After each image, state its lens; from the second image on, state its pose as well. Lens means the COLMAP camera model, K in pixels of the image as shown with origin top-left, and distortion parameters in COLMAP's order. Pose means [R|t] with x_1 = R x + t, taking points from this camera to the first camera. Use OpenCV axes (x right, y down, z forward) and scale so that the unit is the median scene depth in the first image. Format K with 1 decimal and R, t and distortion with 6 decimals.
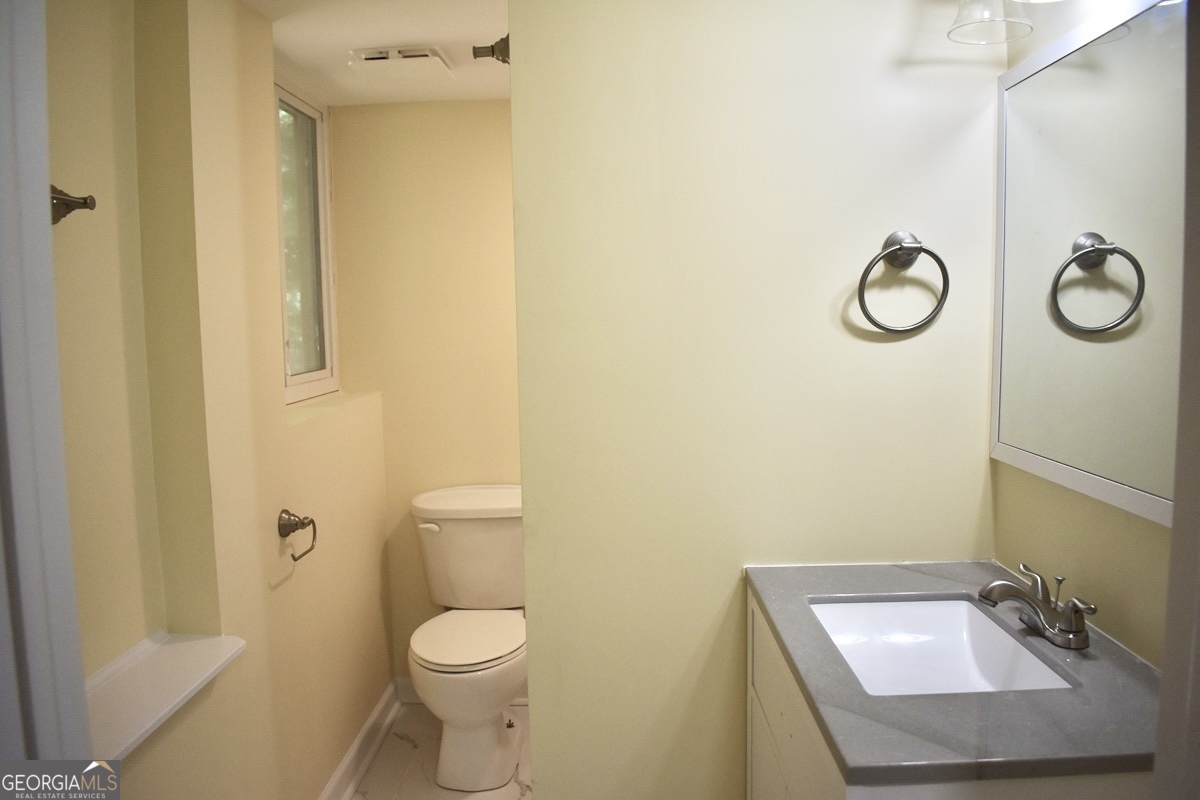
lens RADIAL K [[906.2, 0, 600.0], [0, 906.2, 400.0], [0, 0, 1]] dist [-0.113310, -0.003984]
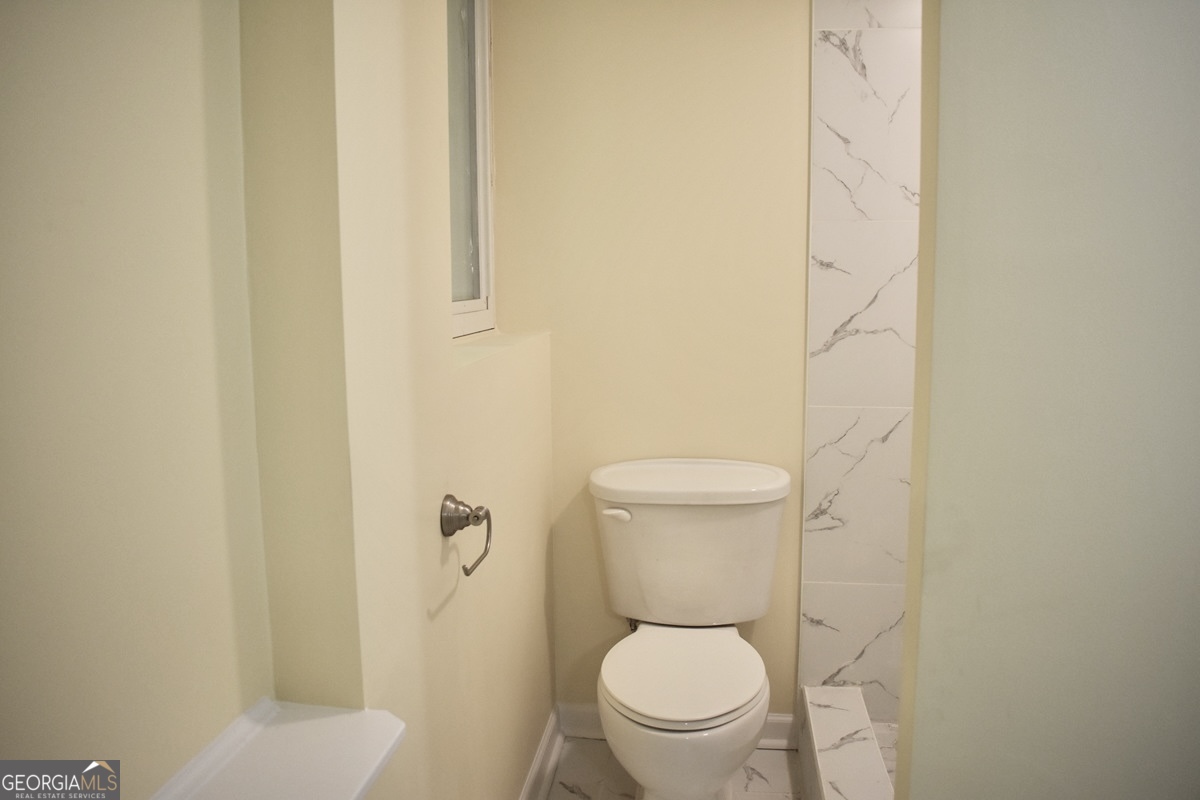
lens RADIAL K [[926.9, 0, 600.0], [0, 926.9, 400.0], [0, 0, 1]] dist [-0.137289, 0.001203]
pose [[0.994106, 0.026421, -0.105144, -0.142380], [-0.022219, 0.998914, 0.040943, 0.018876], [0.106111, -0.038366, 0.993614, 0.278978]]
